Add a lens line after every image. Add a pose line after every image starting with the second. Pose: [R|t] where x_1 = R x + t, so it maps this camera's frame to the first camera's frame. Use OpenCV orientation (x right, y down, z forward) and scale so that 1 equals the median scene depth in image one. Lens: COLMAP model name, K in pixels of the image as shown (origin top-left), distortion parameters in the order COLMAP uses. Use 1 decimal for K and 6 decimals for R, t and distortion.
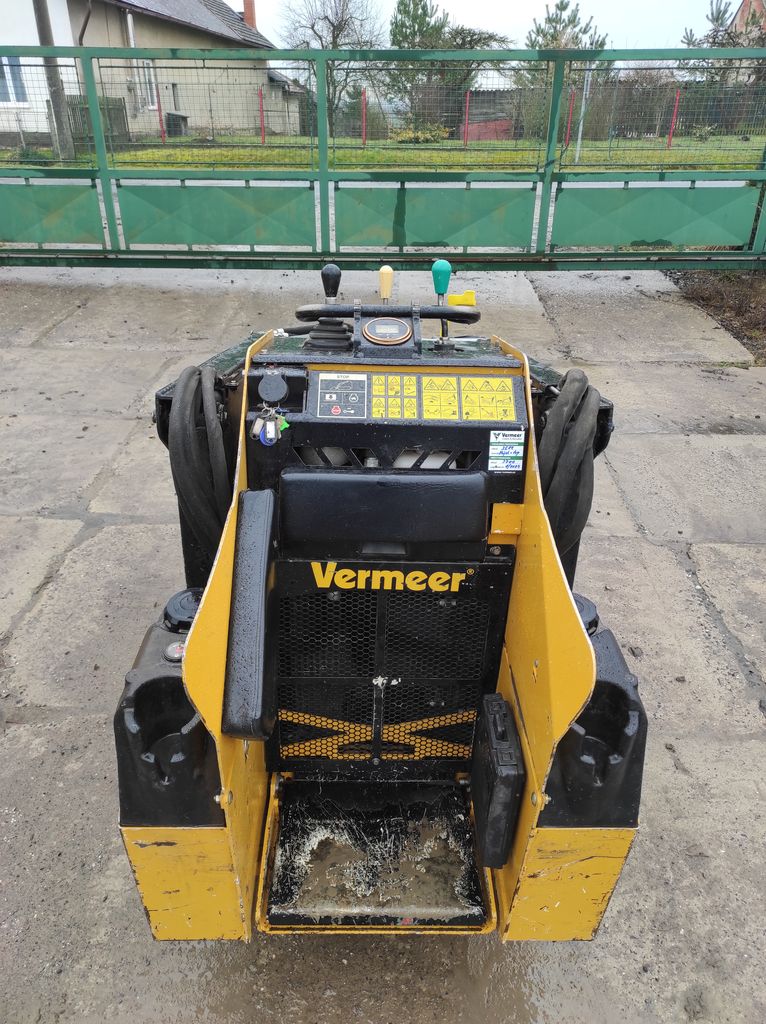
lens RADIAL K [[757.4, 0, 379.8], [0, 757.4, 515.3], [0, 0, 1]] dist [0.031106, -0.011048]
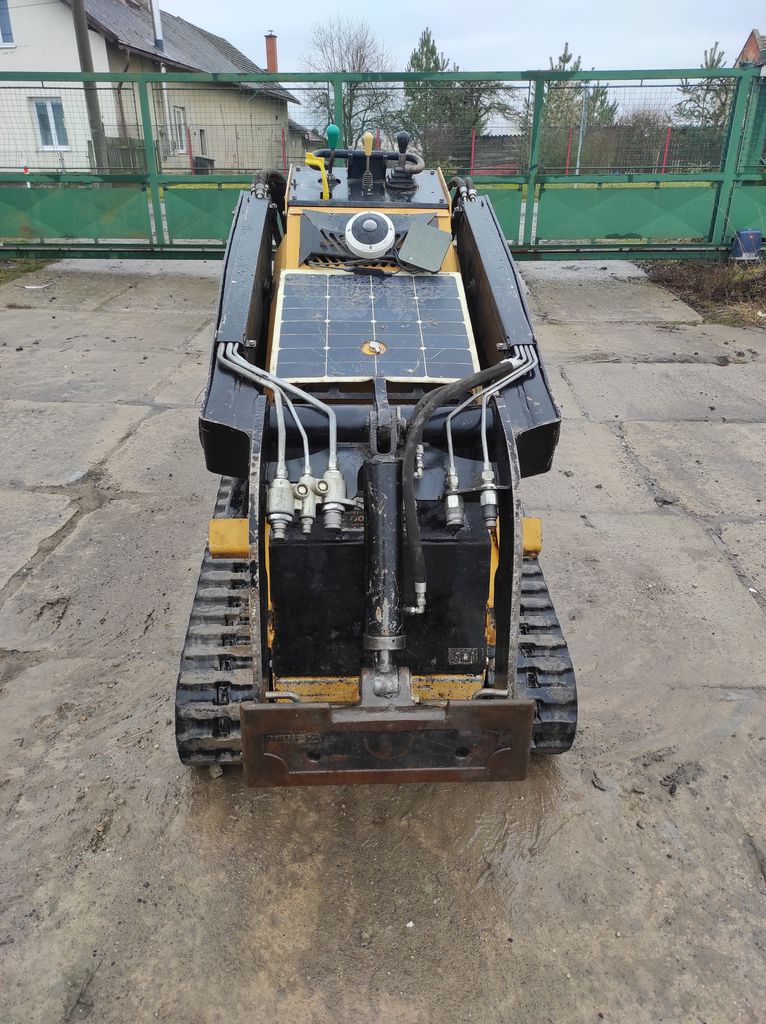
lens RADIAL K [[753.4, 0, 383.0], [0, 753.4, 516.1], [0, 0, 1]] dist [0.050433, -0.045173]
pose [[0.999868, 0.001194, -0.016196, 0.012303], [-0.002060, 0.998559, -0.053616, 0.129061], [0.016109, 0.053643, 0.998430, -0.131366]]
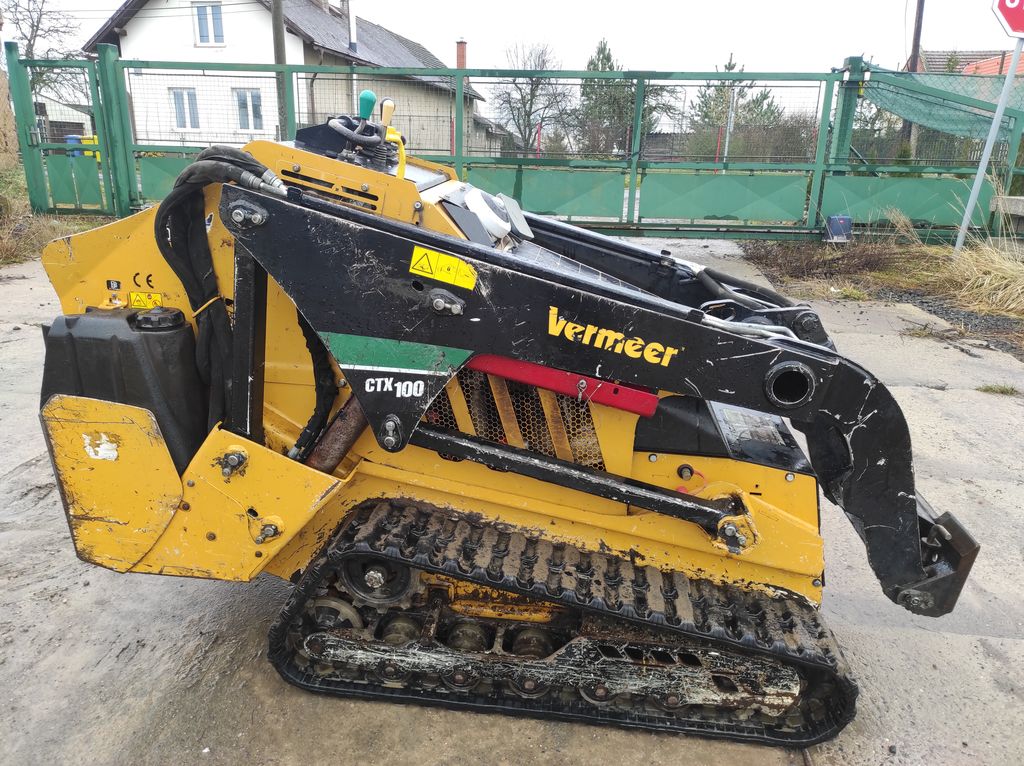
lens RADIAL K [[752.8, 0, 516.4], [0, 752.8, 379.0], [0, 0, 1]] dist [0.056125, -0.039034]
pose [[0.995910, 0.045171, -0.078245, 0.136207], [-0.059910, 0.978432, -0.197691, 0.161609], [0.067628, 0.201570, 0.977137, -0.166323]]
